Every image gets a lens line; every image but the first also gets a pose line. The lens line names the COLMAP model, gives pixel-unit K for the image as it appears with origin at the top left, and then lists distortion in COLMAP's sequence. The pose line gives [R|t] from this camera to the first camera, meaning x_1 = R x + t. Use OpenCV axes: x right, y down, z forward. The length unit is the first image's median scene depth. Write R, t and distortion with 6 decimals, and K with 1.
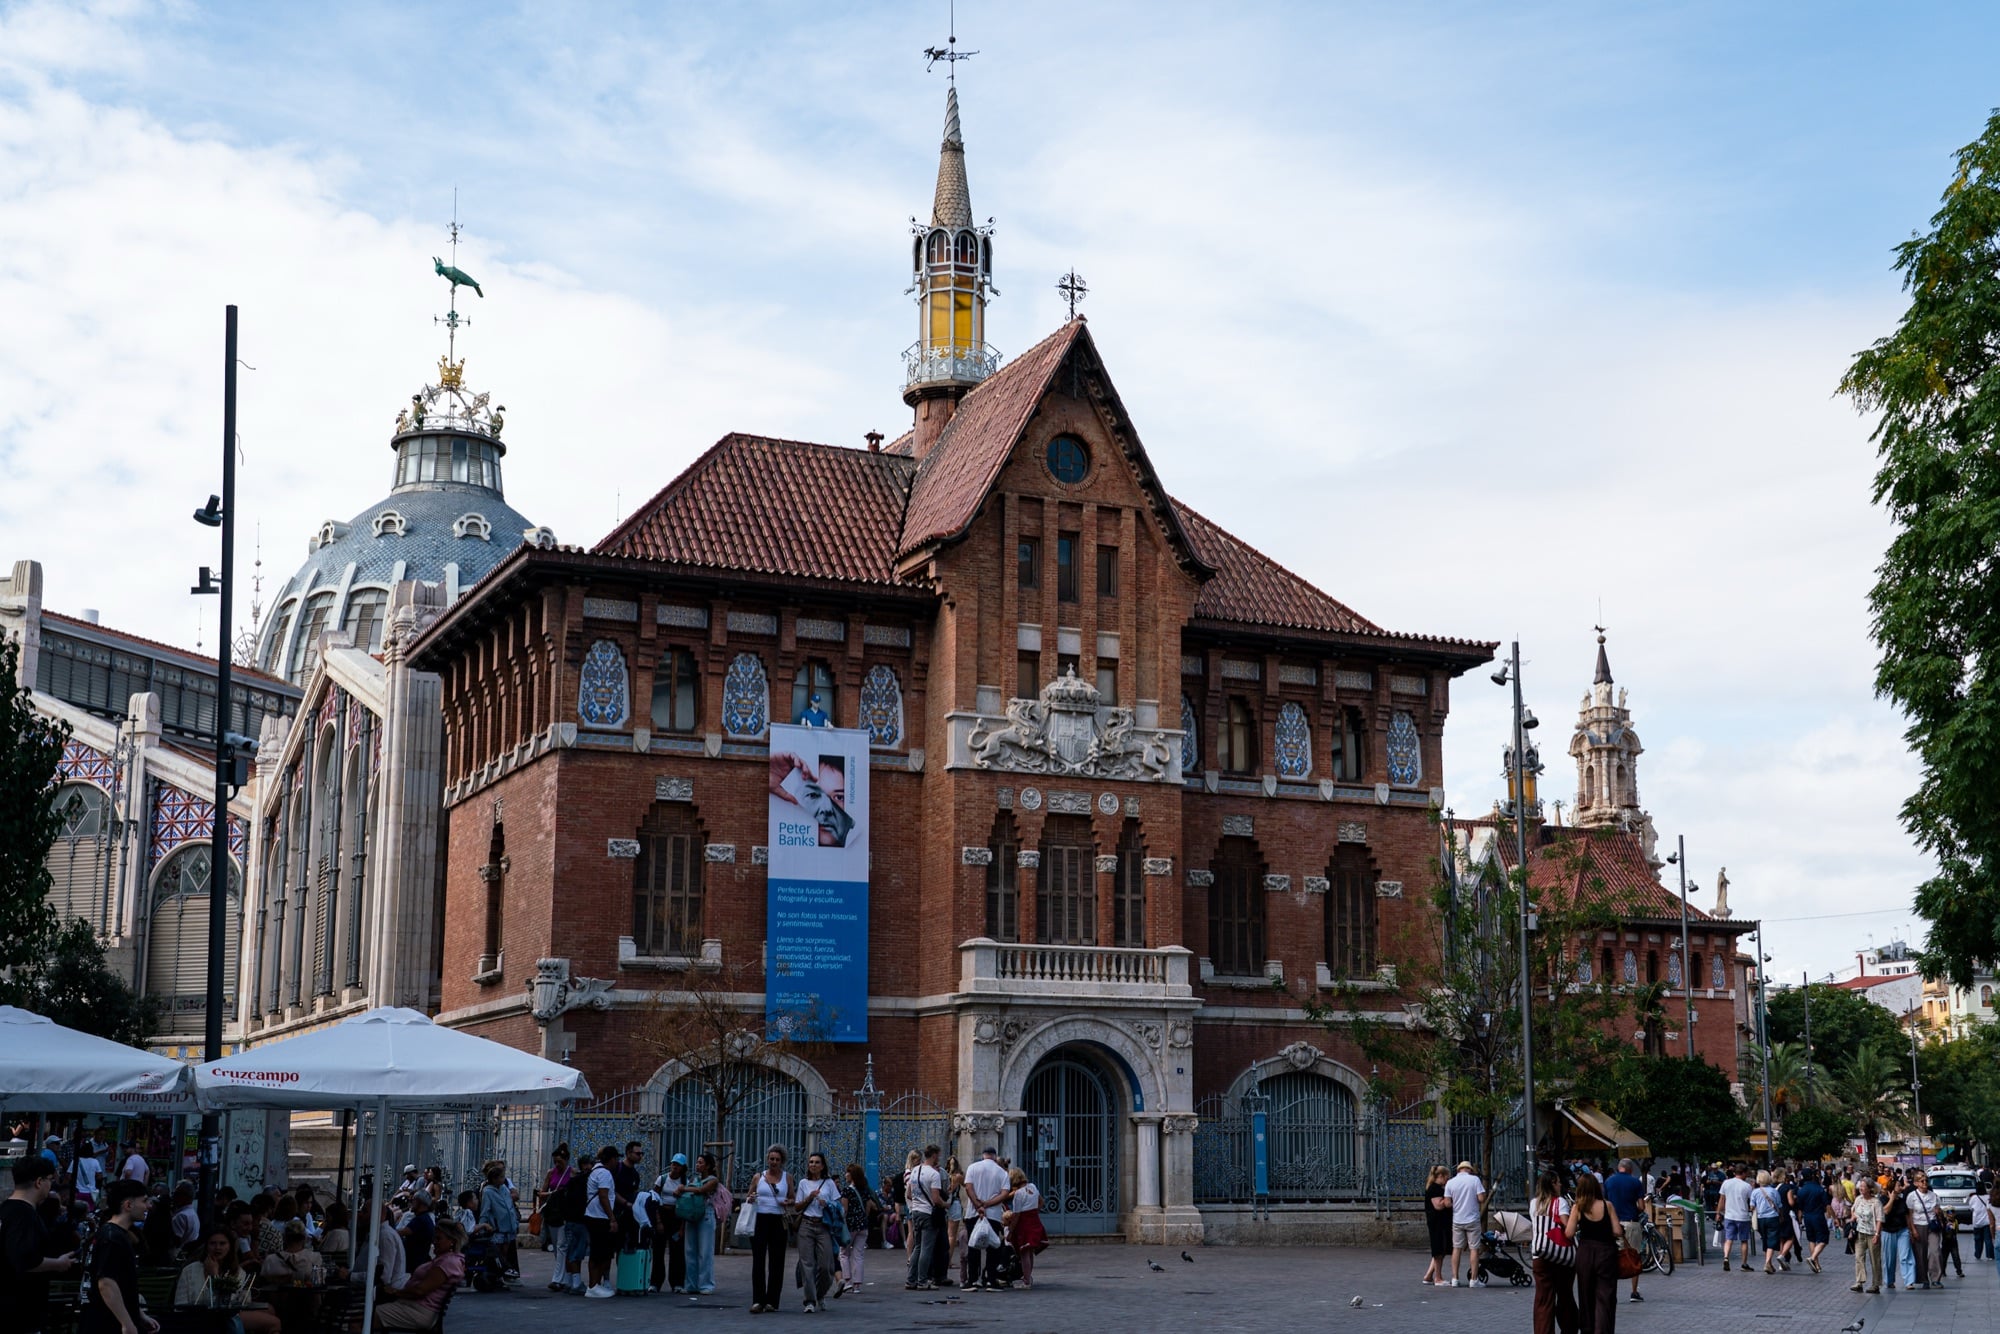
lens RADIAL K [[2865.4, 0, 1000.0], [0, 2865.4, 667.0], [0, 0, 1]] dist [0.028365, 0.037135]
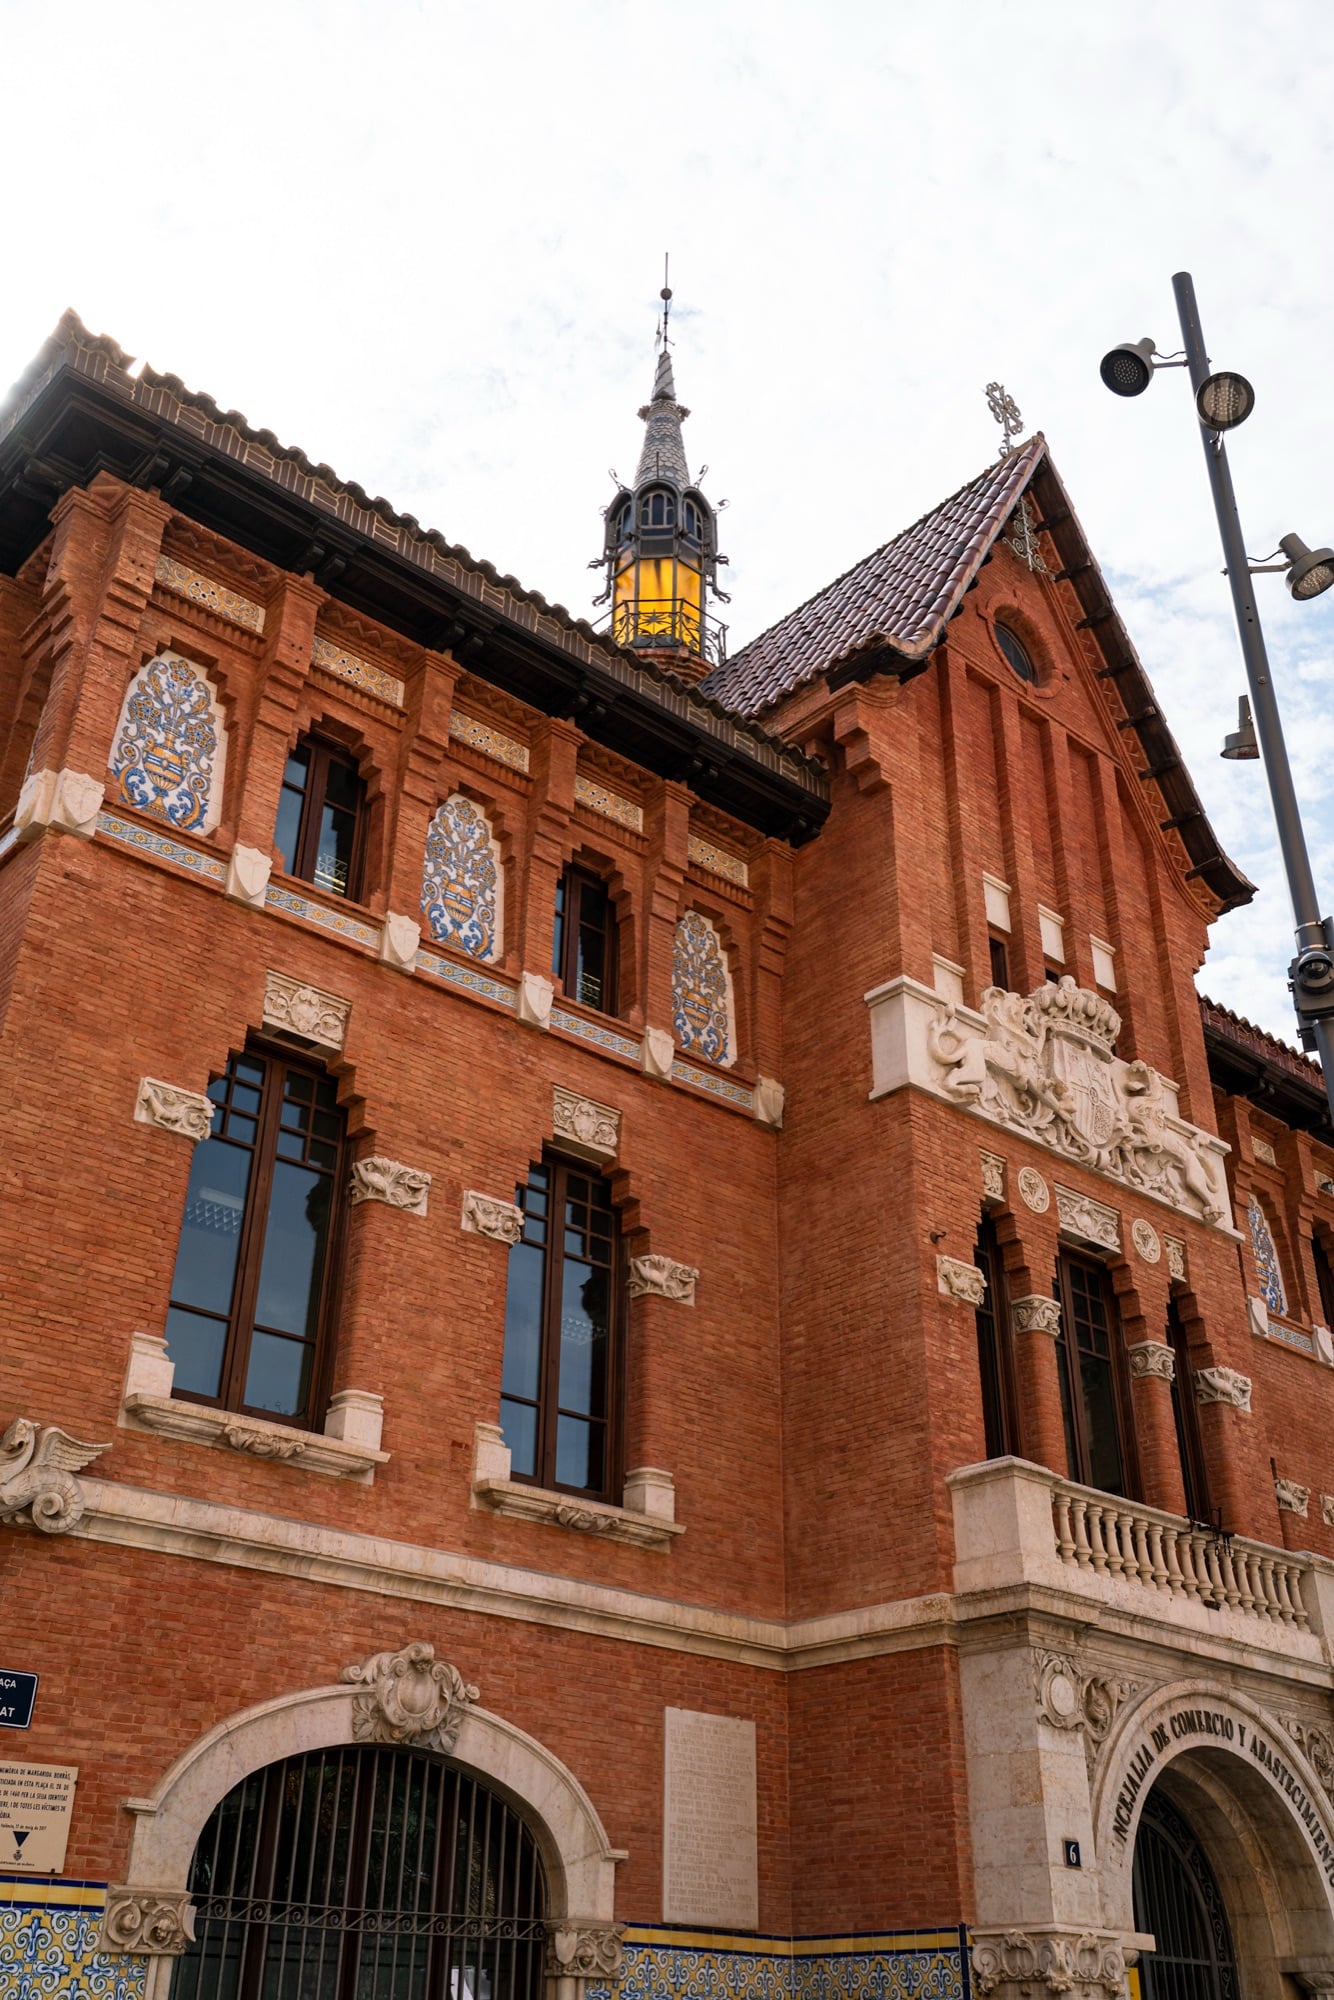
lens RADIAL K [[1819.0, 0, 603.8], [0, 1819.0, 998.2], [0, 0, 1]] dist [0.013560, 0.013167]
pose [[0.959057, 0.159596, 0.233964, -0.135058], [-0.073968, 0.938582, -0.337035, 0.125795], [-0.273384, 0.305929, 0.911959, 0.761579]]
